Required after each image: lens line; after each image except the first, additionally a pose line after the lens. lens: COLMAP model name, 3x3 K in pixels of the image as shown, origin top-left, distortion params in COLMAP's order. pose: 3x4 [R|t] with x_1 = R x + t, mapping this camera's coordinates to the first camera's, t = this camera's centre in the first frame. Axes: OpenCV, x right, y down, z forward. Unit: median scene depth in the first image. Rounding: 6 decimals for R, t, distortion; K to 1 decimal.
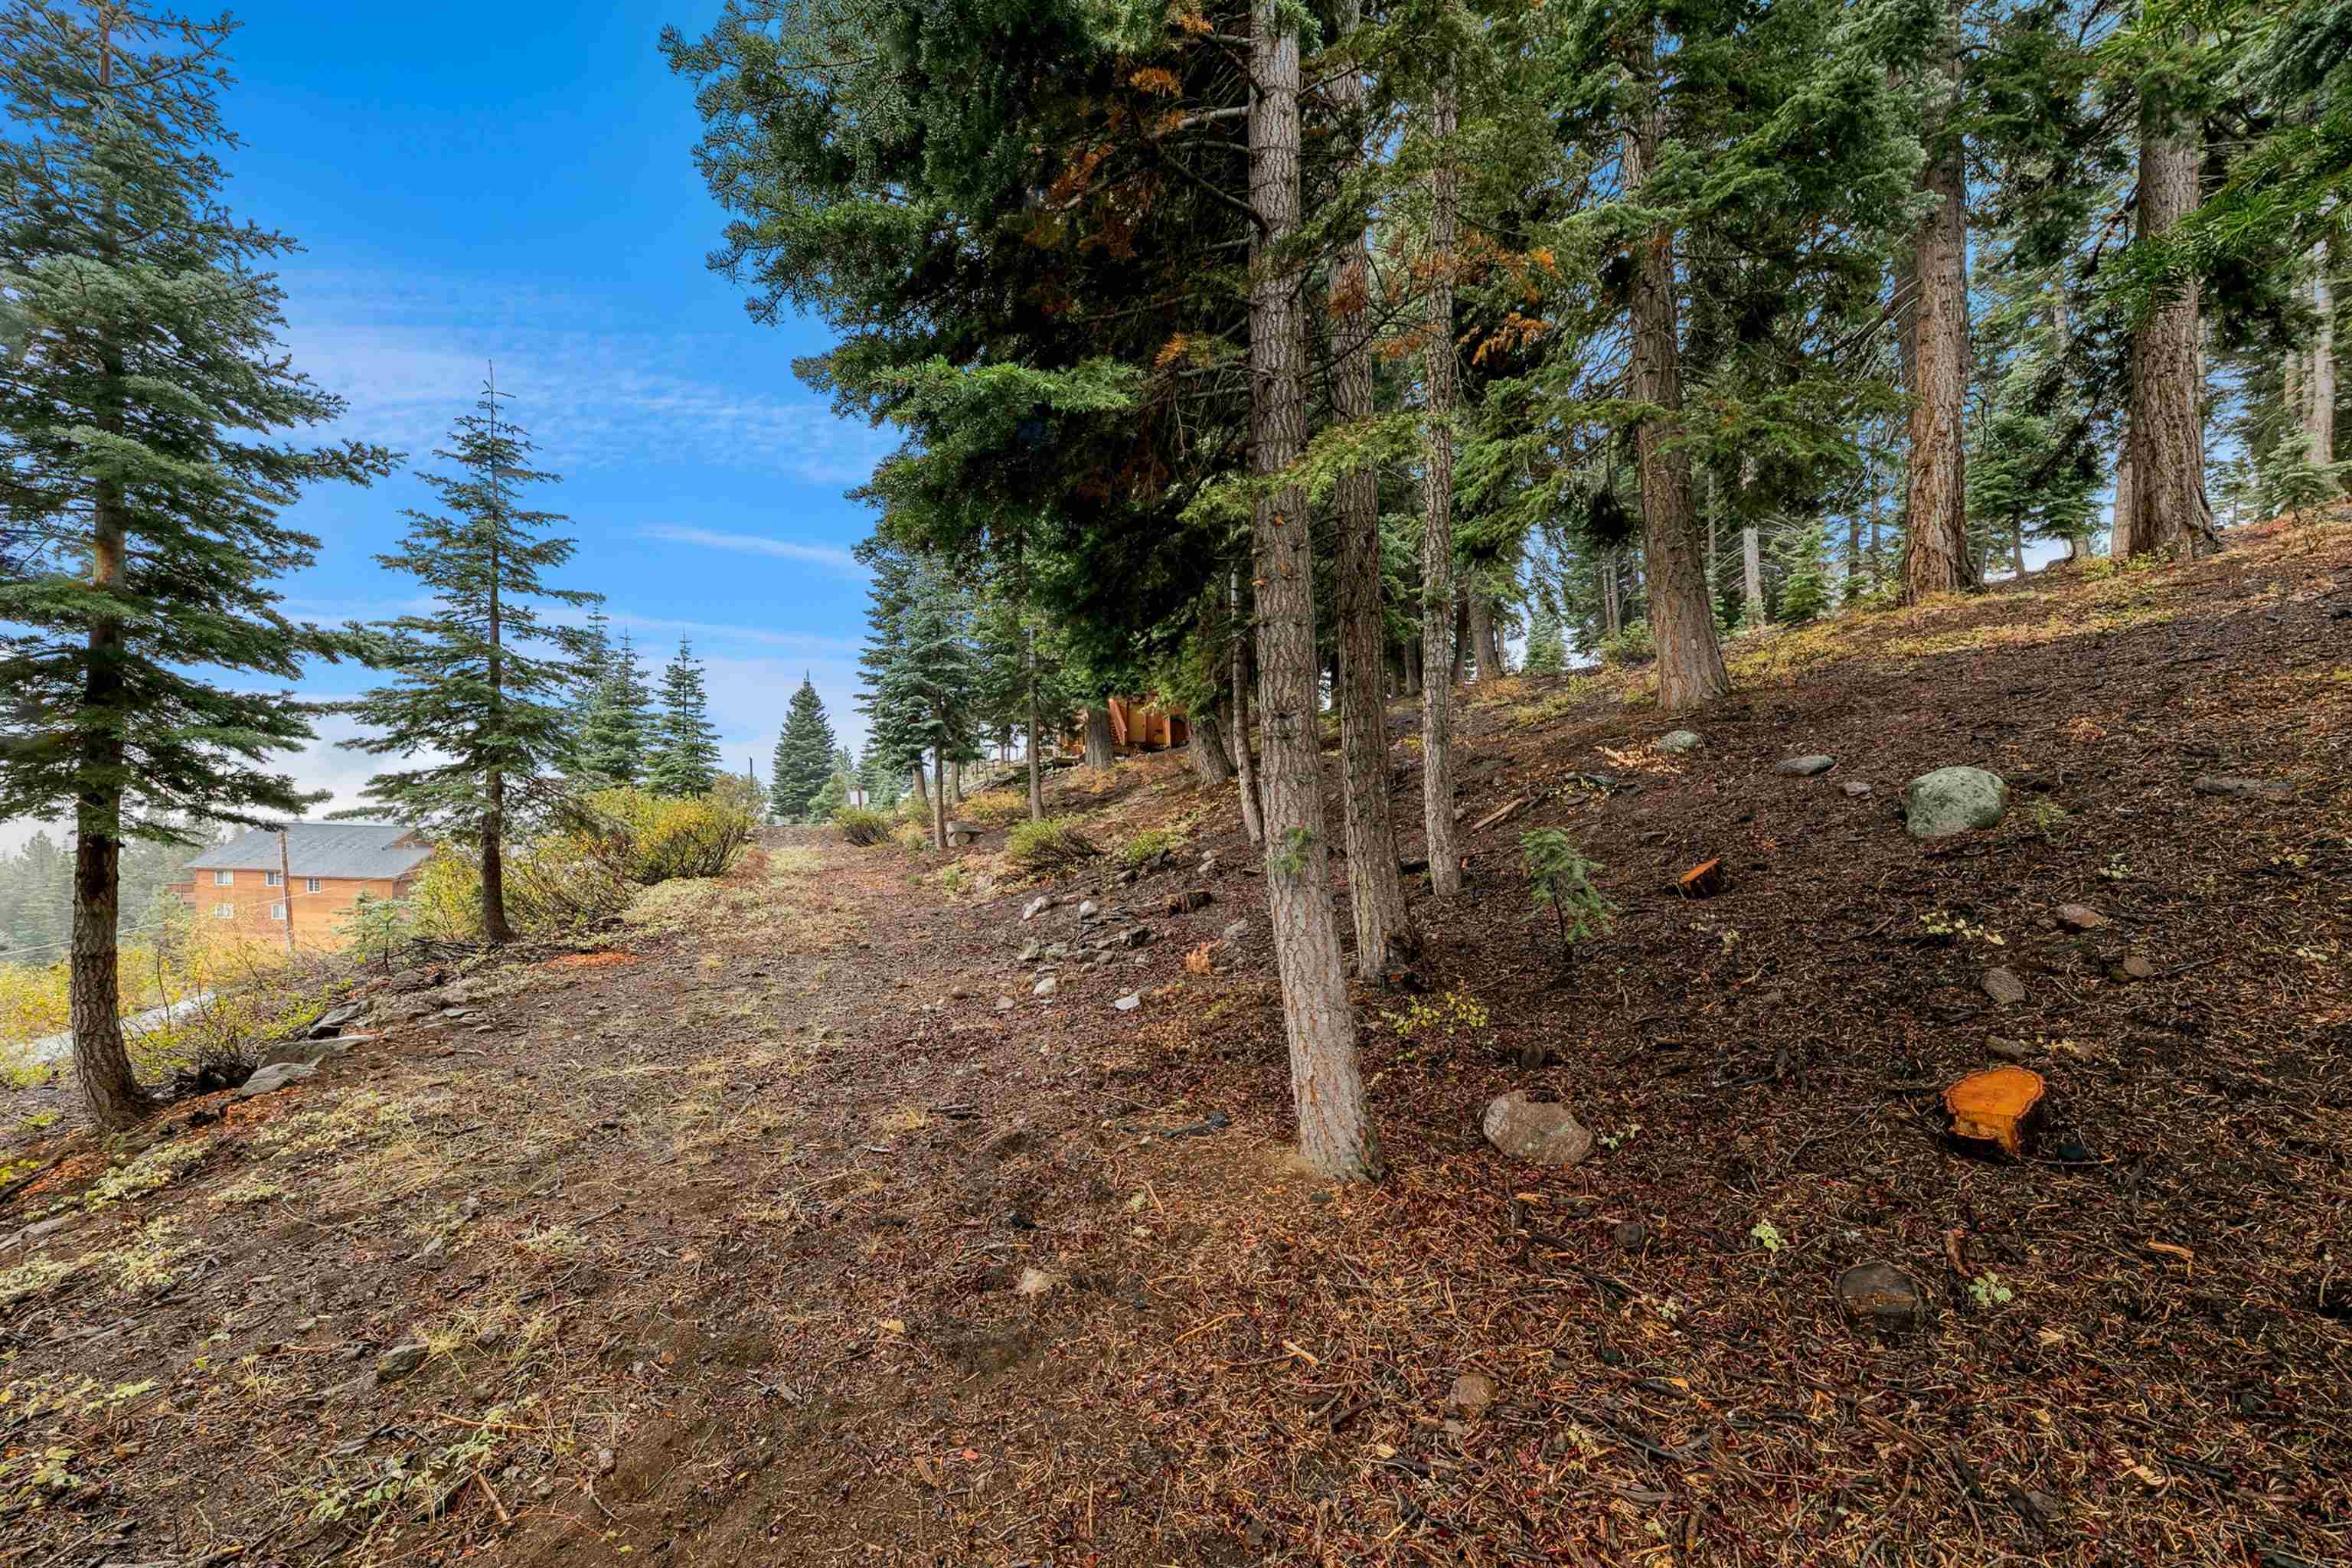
lens RADIAL K [[937.3, 0, 1173.7], [0, 937.3, 832.4], [0, 0, 1]] dist [-0.000215, -0.004270]
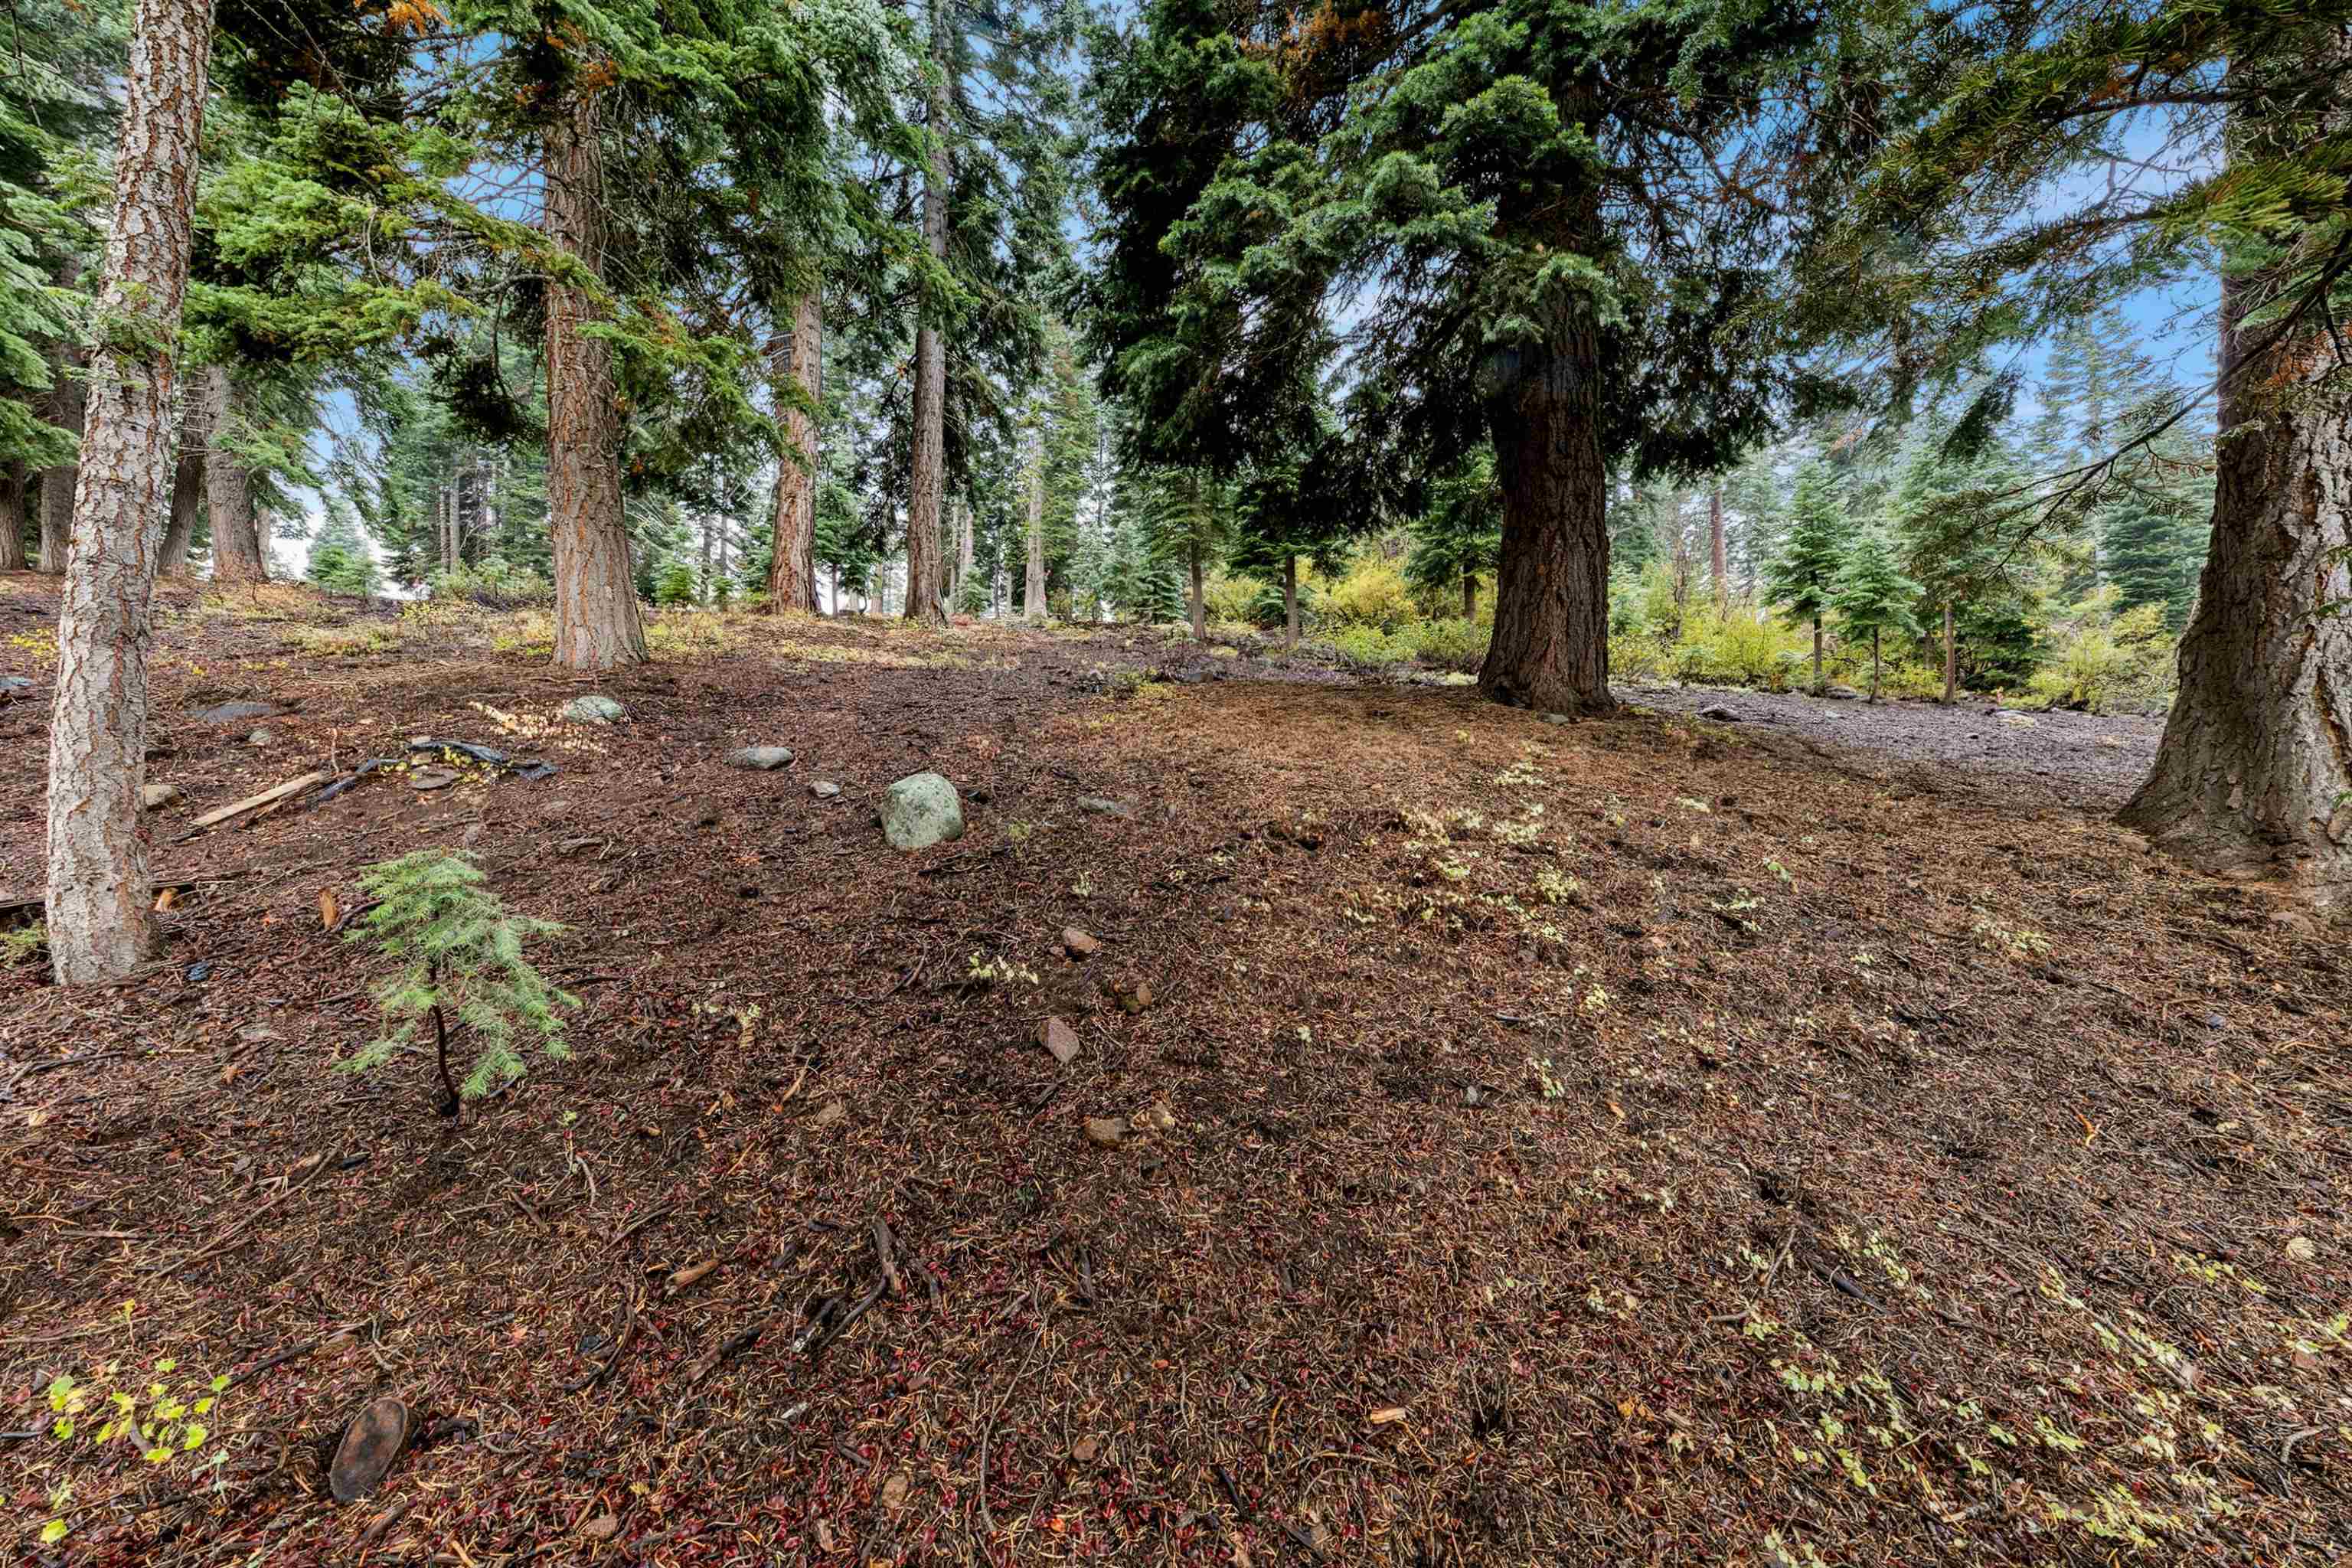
lens RADIAL K [[902.9, 0, 1178.1], [0, 902.9, 762.2], [0, 0, 1]] dist [0.026679, -0.004025]
pose [[0.420999, 0.077311, 0.903761, 0.080581], [-0.029560, 0.997001, -0.071517, -0.017523], [-0.906579, 0.003393, 0.422022, 0.280045]]
